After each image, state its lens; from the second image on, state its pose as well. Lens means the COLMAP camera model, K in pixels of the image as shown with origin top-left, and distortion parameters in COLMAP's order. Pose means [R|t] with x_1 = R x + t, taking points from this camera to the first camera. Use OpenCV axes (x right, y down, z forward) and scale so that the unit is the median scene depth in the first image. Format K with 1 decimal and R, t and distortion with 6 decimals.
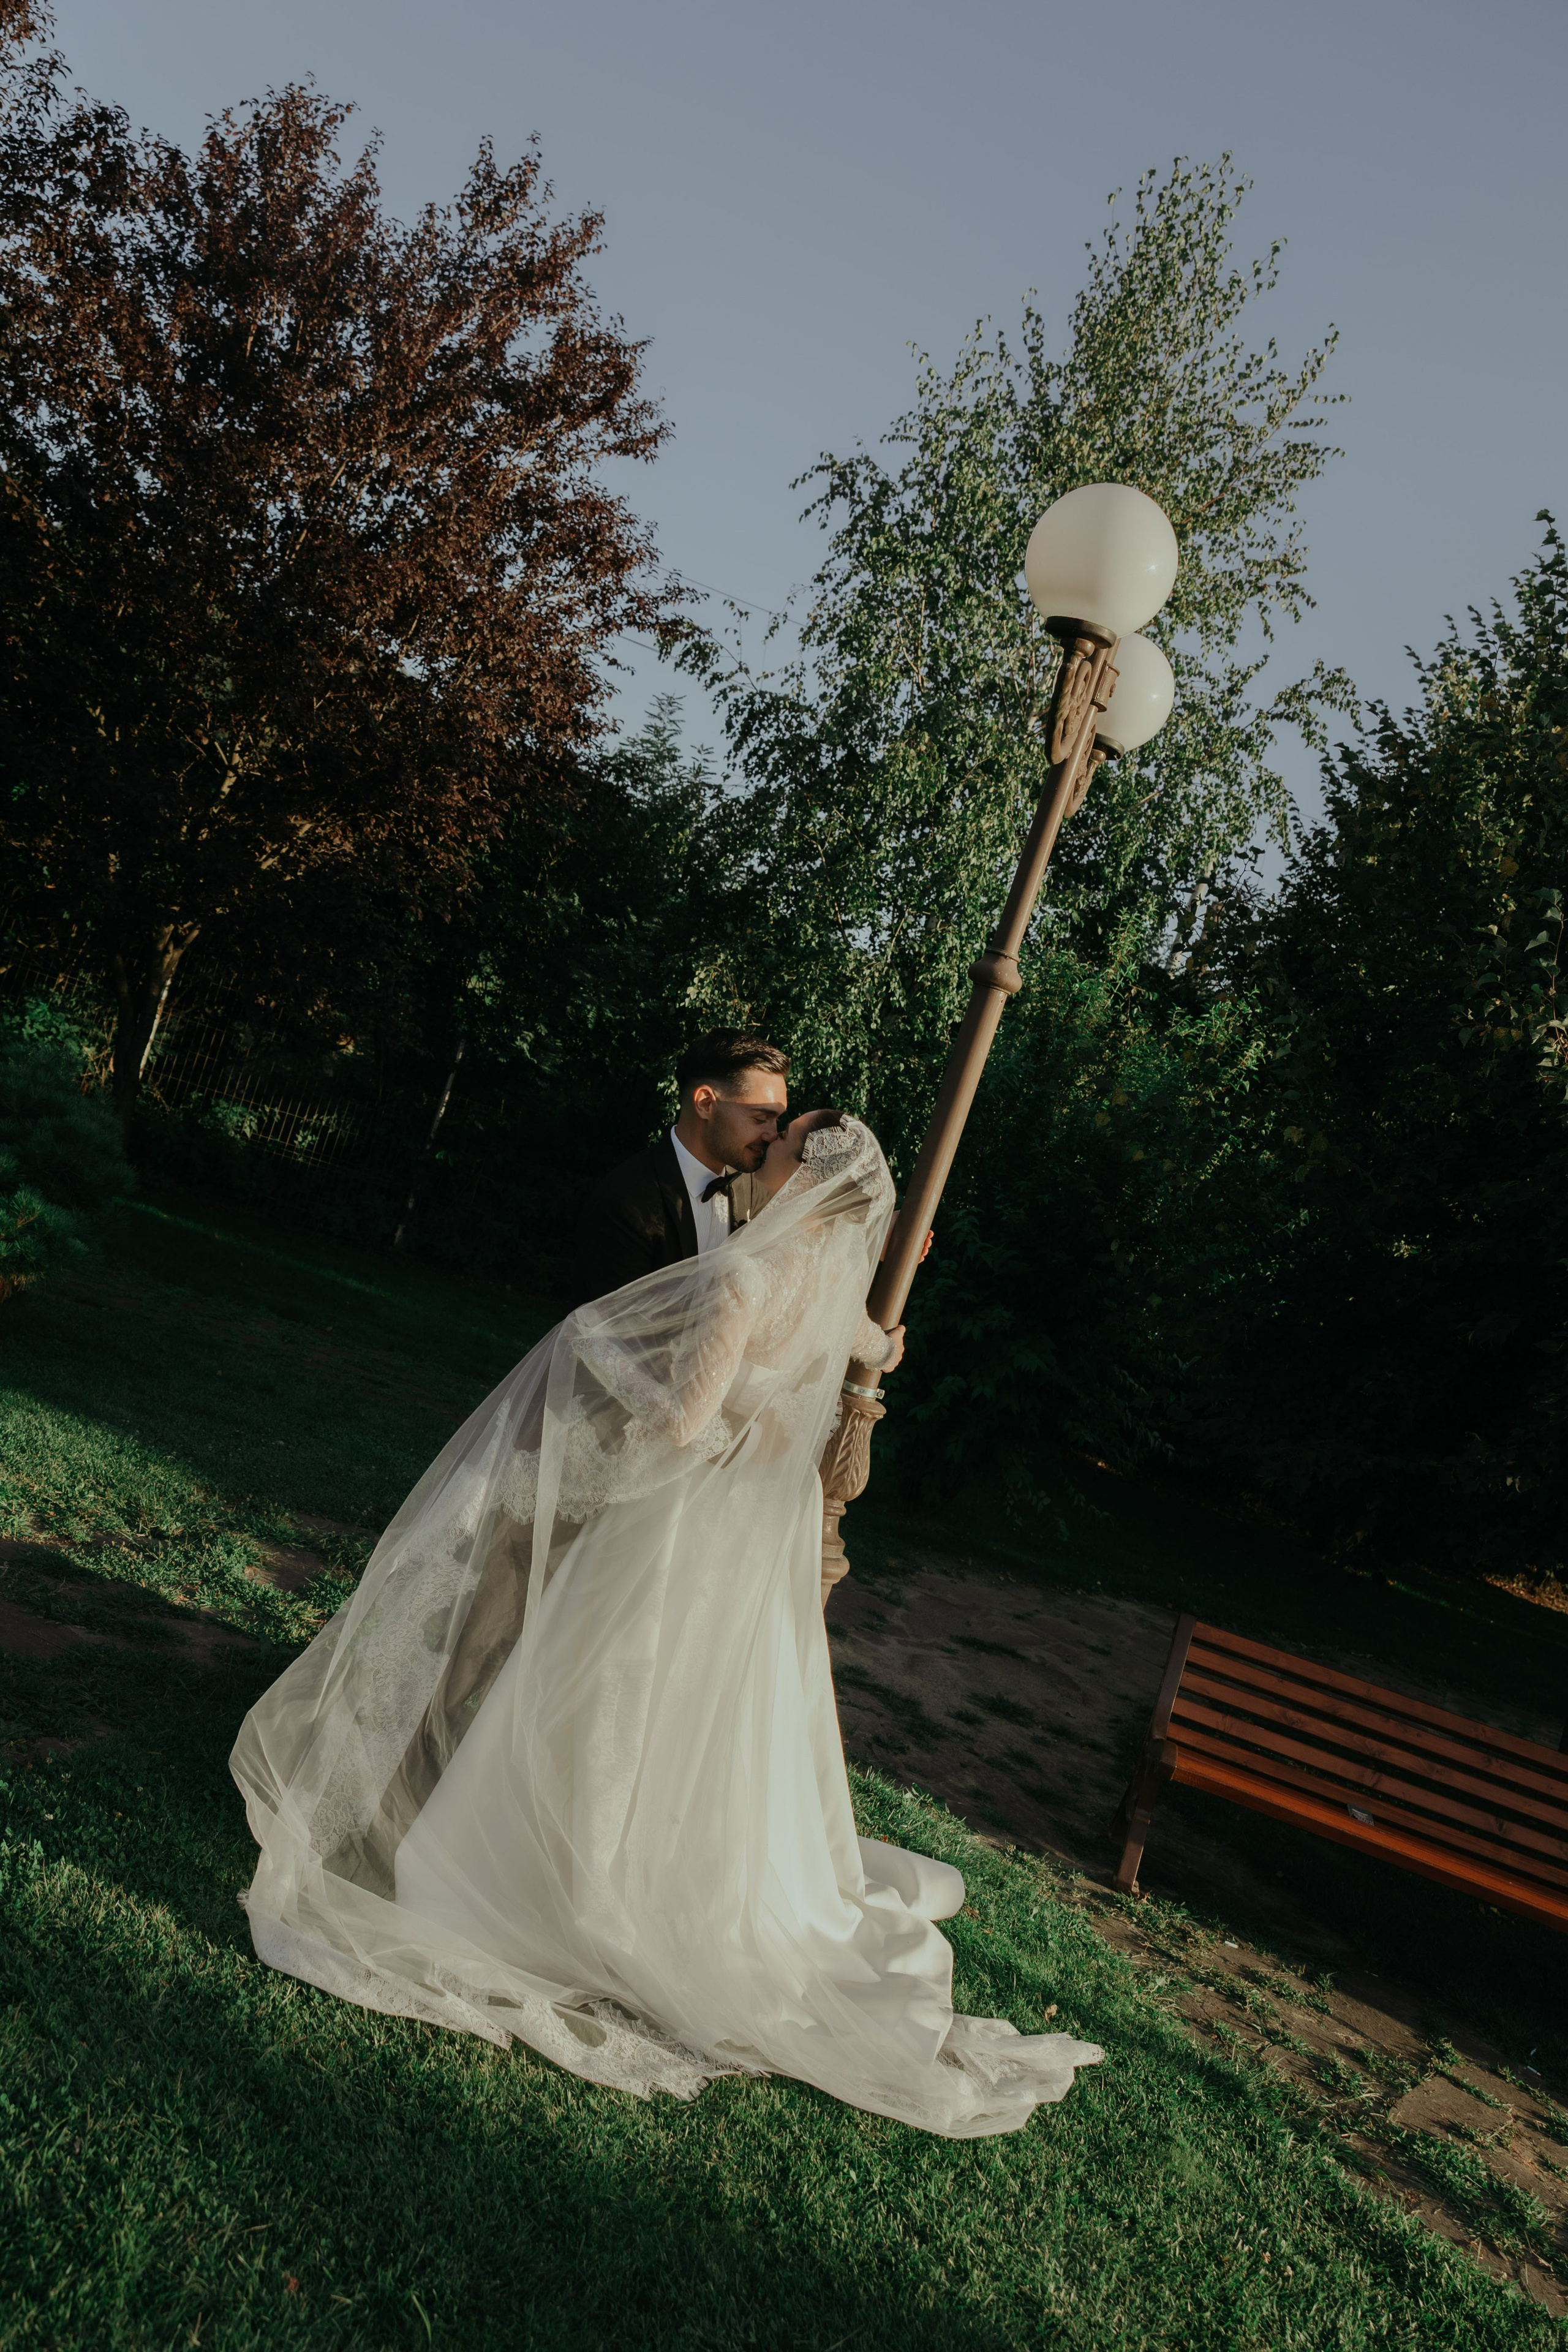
lens RADIAL K [[1861.7, 0, 729.0], [0, 1861.7, 1176.3], [0, 0, 1]] dist [0.063048, -0.124342]
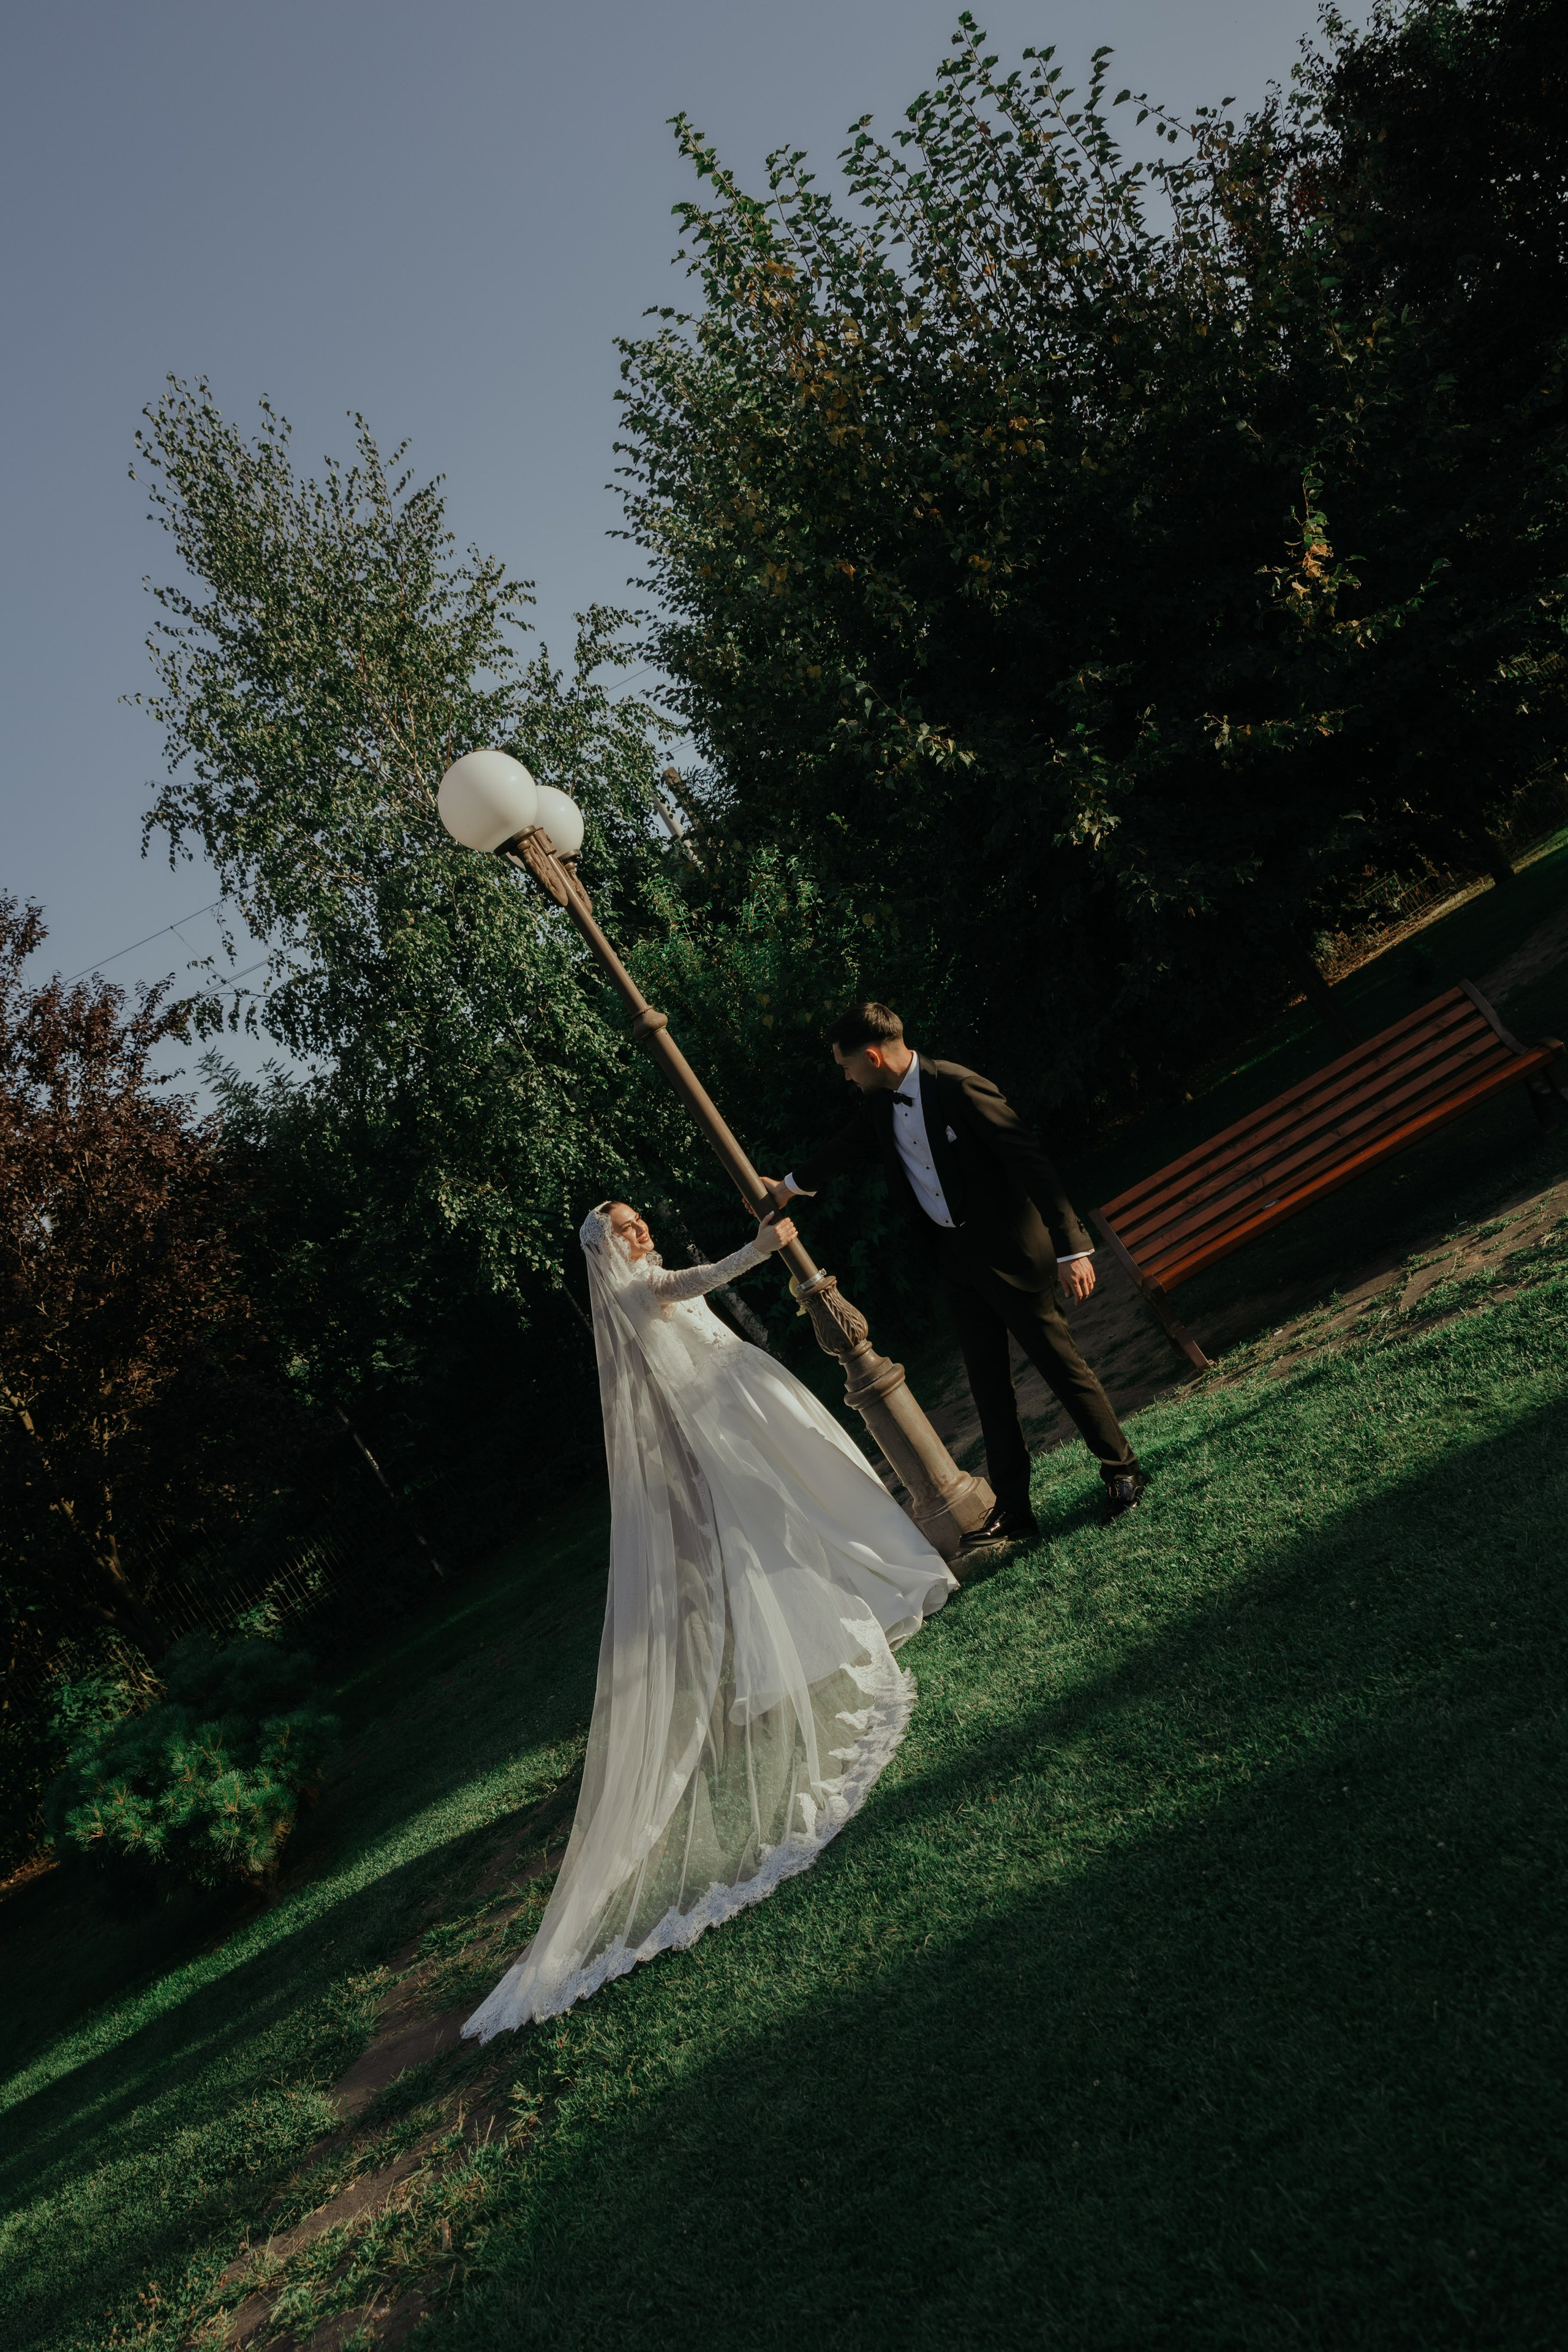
lens RADIAL K [[1945.0, 0, 773.2], [0, 1945.0, 1201.2], [0, 0, 1]] dist [-0.001875, 0.011187]
pose [[0.626707, -0.770241, 0.118183, -0.027392], [0.771489, 0.634643, 0.045100, -0.005322], [-0.109742, 0.062912, 0.991967, -0.169427]]
